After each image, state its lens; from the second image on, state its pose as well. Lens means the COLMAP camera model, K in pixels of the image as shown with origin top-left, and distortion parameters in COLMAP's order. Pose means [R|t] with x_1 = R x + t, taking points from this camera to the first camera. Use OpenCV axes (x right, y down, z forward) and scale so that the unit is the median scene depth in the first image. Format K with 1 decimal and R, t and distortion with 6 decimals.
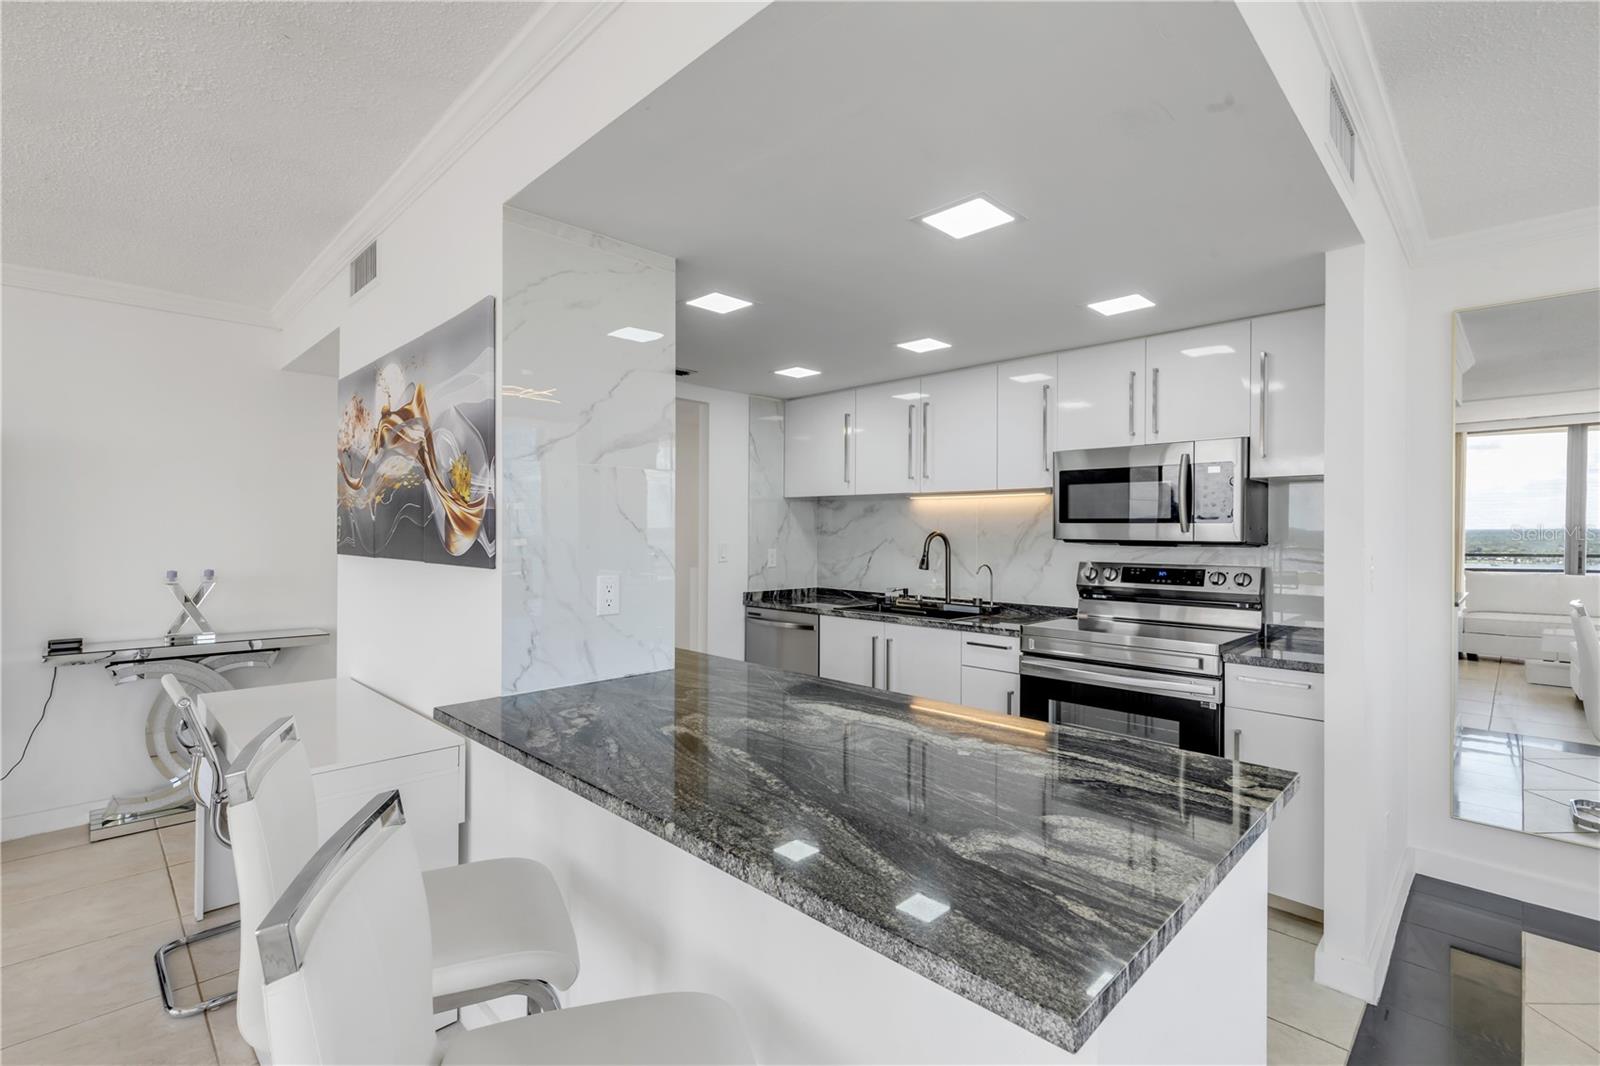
lens RADIAL K [[721.8, 0, 794.8], [0, 721.8, 529.7], [0, 0, 1]] dist [0.000217, -0.000173]
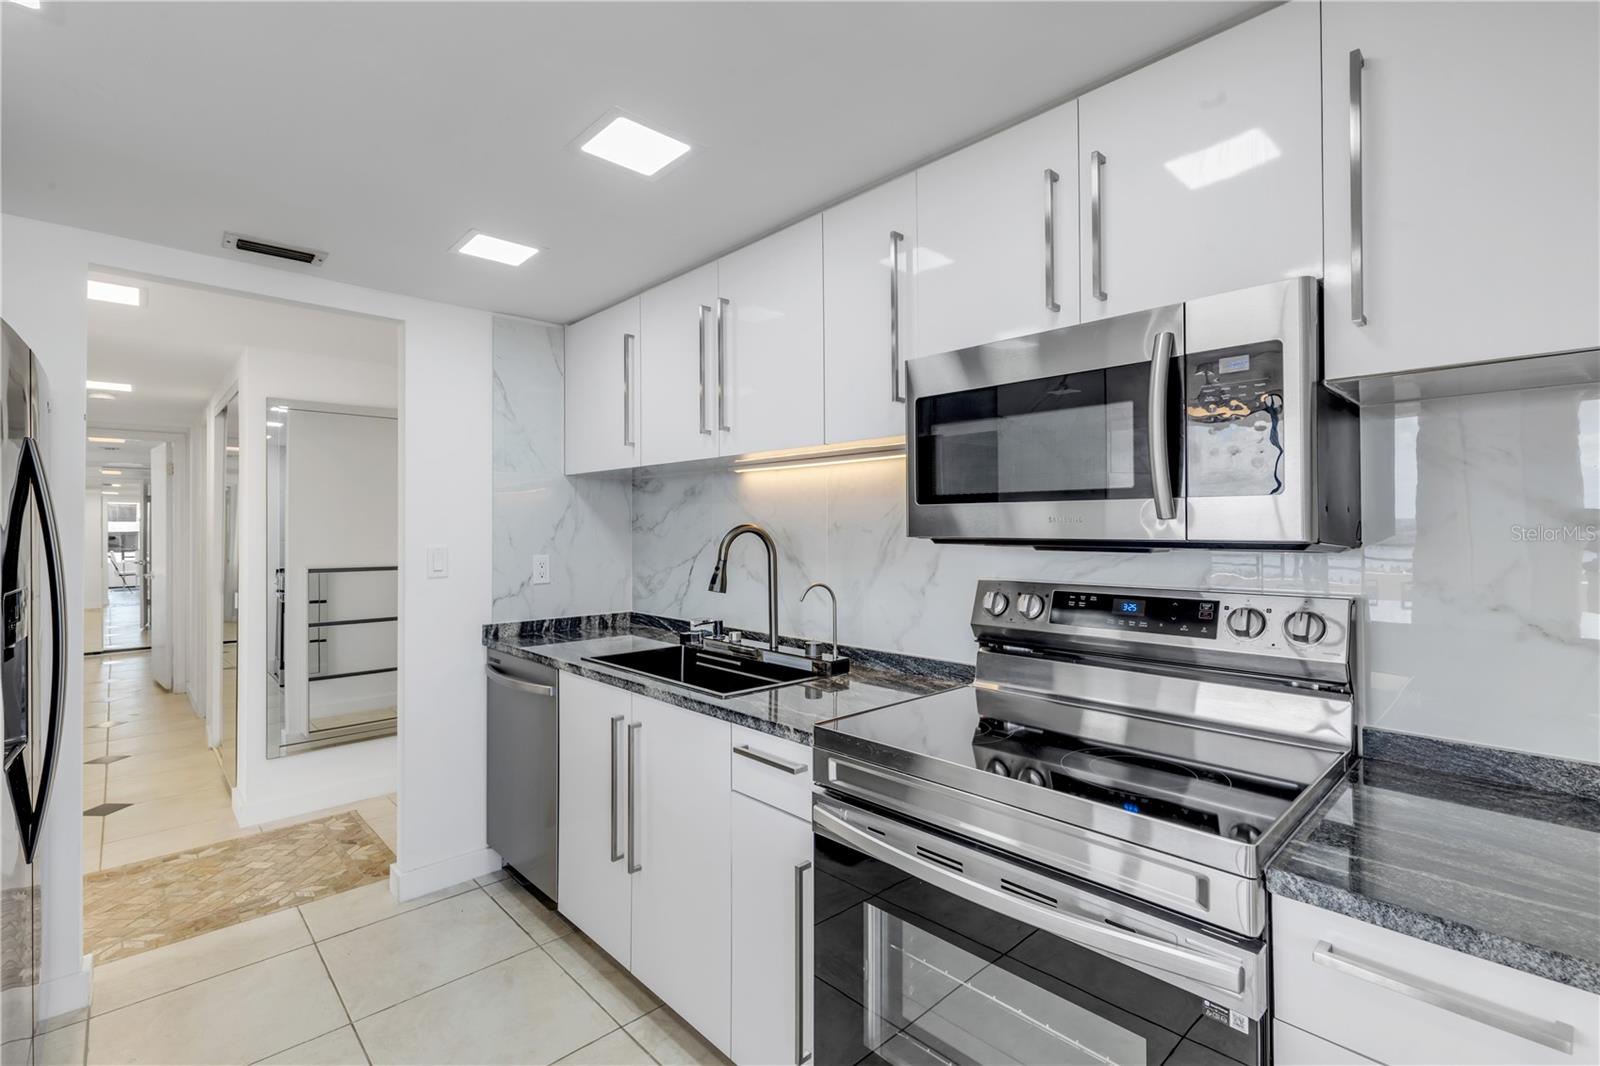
lens RADIAL K [[720.8, 0, 799.8], [0, 720.8, 521.7], [0, 0, 1]] dist [0.002649, 0.000064]
pose [[0.999700, -0.009853, -0.022444, 0.296222], [0.009714, 0.999933, -0.006280, 0.004610], [0.022505, 0.006060, 0.999728, 0.506546]]
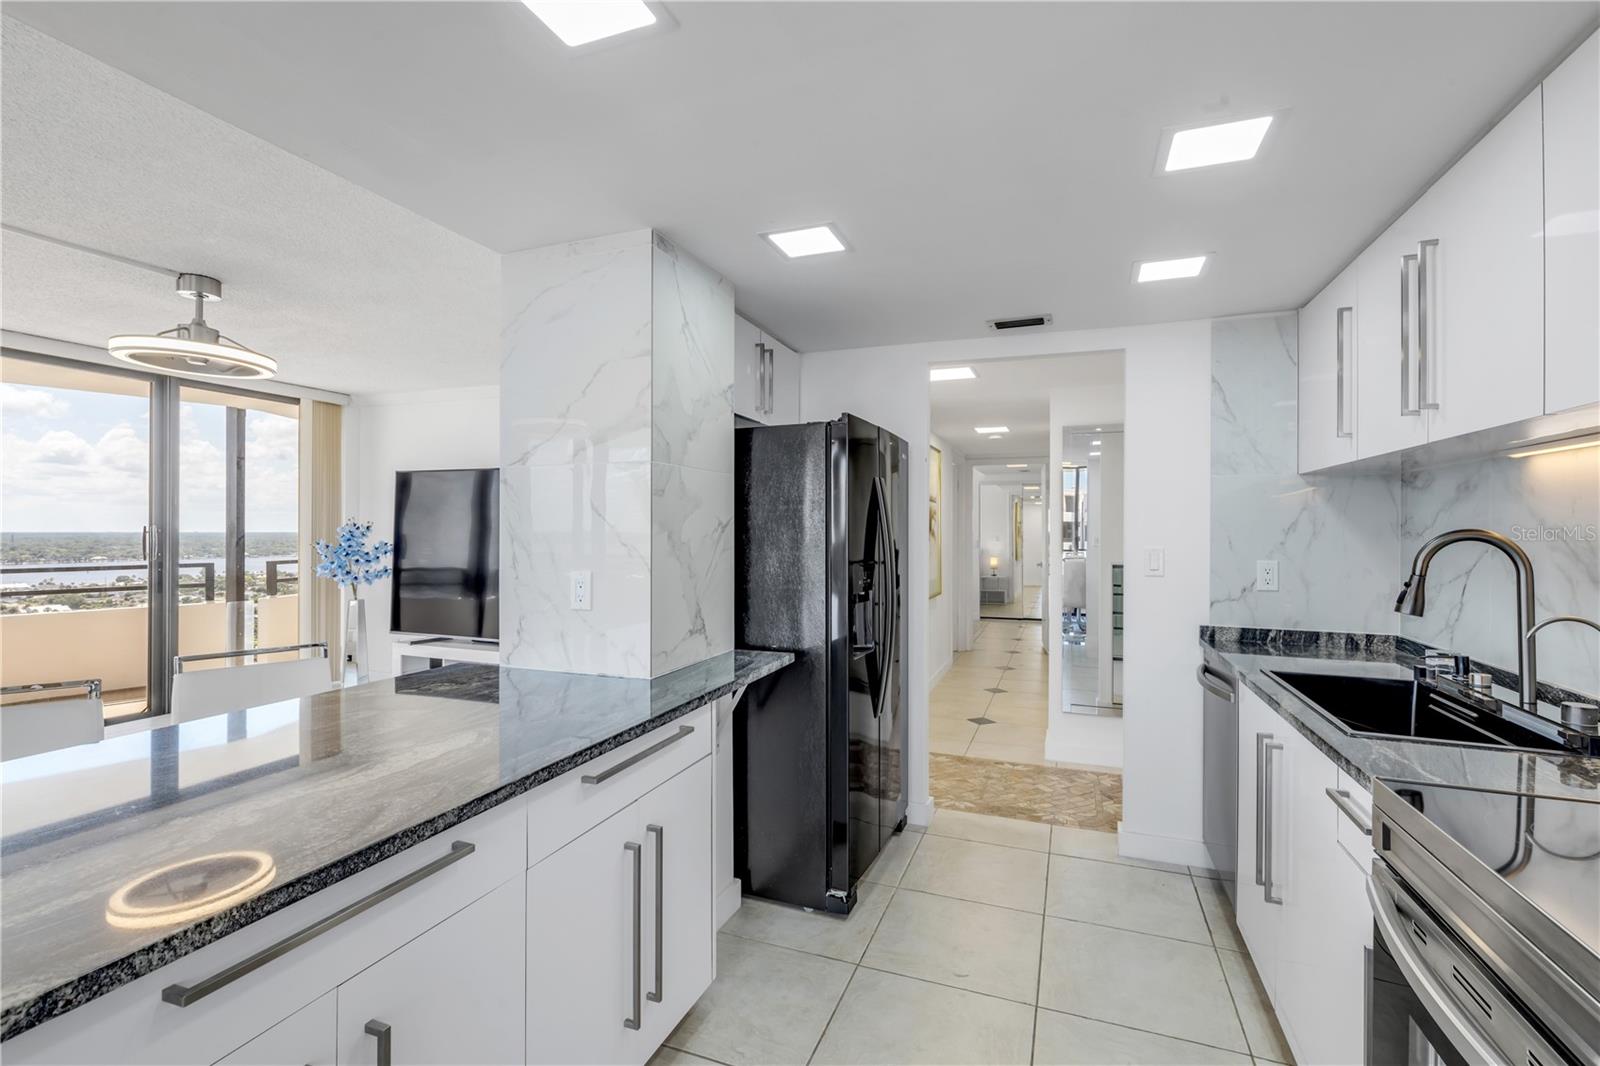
lens RADIAL K [[721.8, 0, 794.8], [0, 721.8, 529.7], [0, 0, 1]] dist [0.000217, -0.000173]
pose [[0.411731, -0.002474, -0.911302, 0.498121], [-0.001803, 0.999992, -0.003529, 0.005113], [0.911304, 0.003096, 0.411723, 0.539432]]
